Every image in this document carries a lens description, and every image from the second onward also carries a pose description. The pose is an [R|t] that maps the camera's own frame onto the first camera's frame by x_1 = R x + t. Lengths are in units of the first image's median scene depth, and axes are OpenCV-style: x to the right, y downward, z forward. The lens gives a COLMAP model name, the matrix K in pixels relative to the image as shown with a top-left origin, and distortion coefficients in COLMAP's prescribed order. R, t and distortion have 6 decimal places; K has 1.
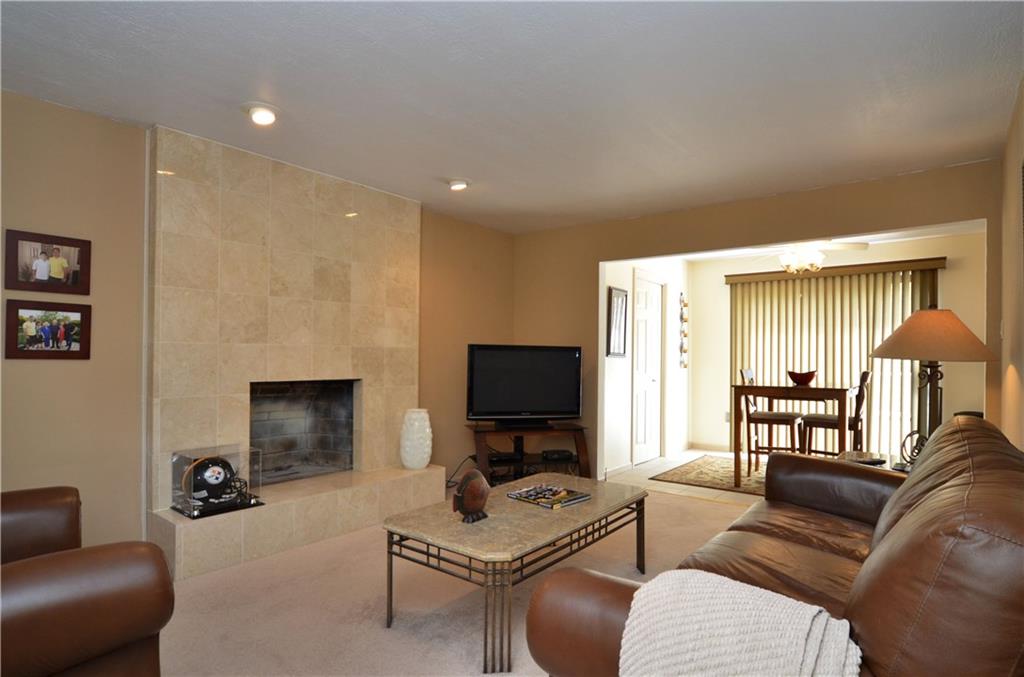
lens RADIAL K [[559.8, 0, 510.4], [0, 559.8, 342.6], [0, 0, 1]] dist [0.001564, 0.002052]
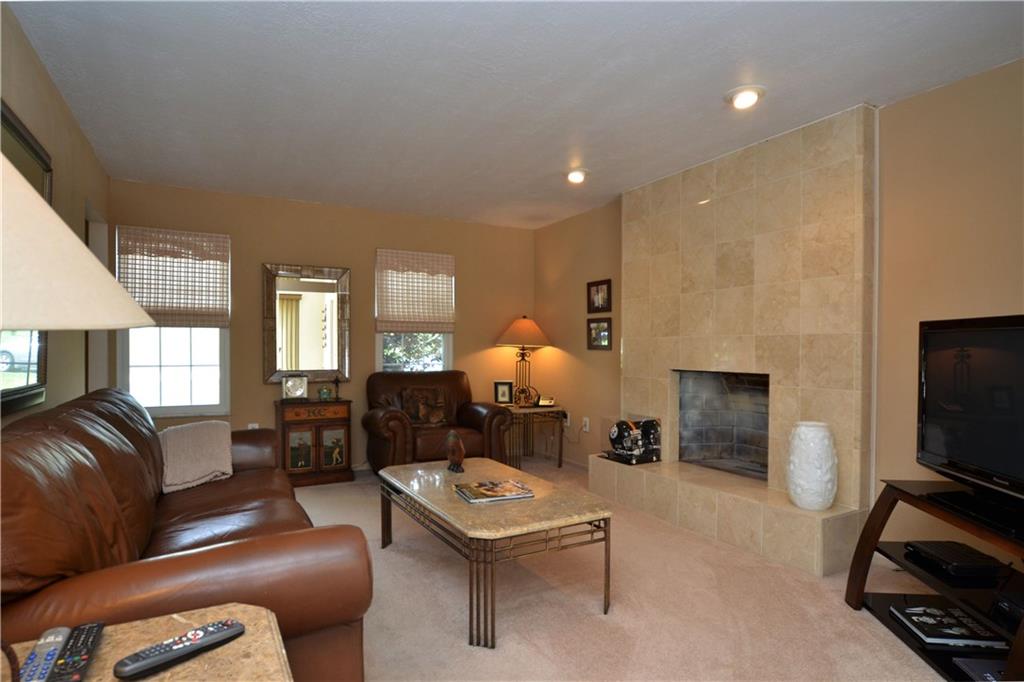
lens RADIAL K [[555.5, 0, 507.9], [0, 555.5, 351.0], [0, 0, 1]] dist [-0.019782, 0.000593]
pose [[-0.390439, -0.009915, -0.920575, 0.653247], [0.011323, 0.999815, -0.015571, 0.040477], [0.920559, -0.016503, -0.390254, 0.997111]]
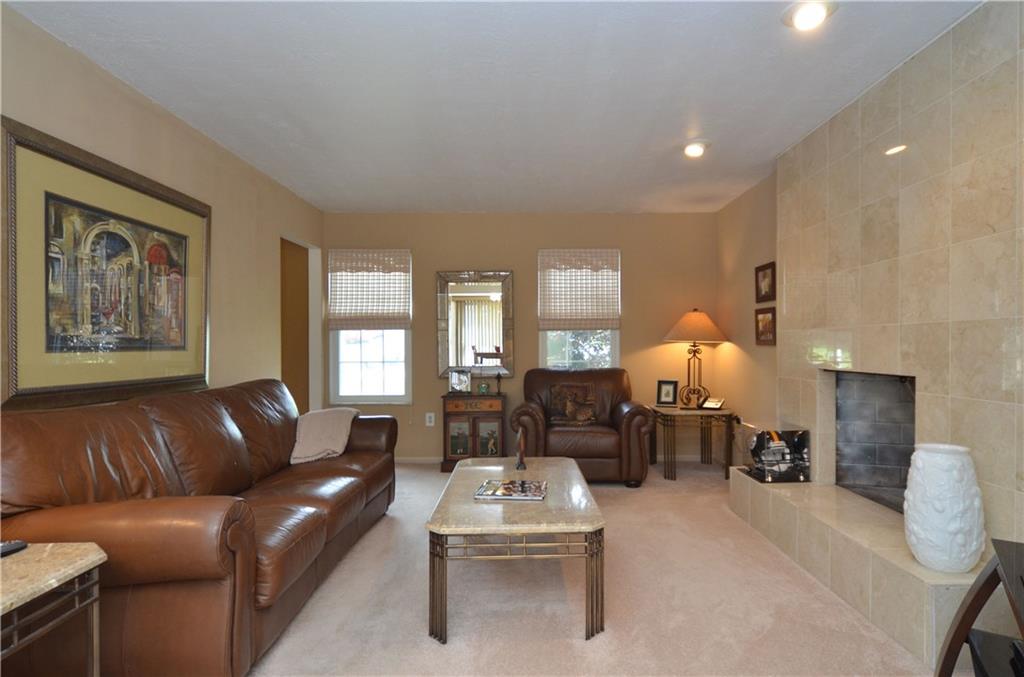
lens RADIAL K [[559.8, 0, 533.3], [0, 559.8, 348.4], [0, 0, 1]] dist [0.001564, 0.002052]
pose [[-0.773199, -0.005346, -0.634141, 0.449972], [0.009807, 0.999744, -0.020384, 0.044121], [0.634088, -0.021980, -0.772948, 1.246483]]
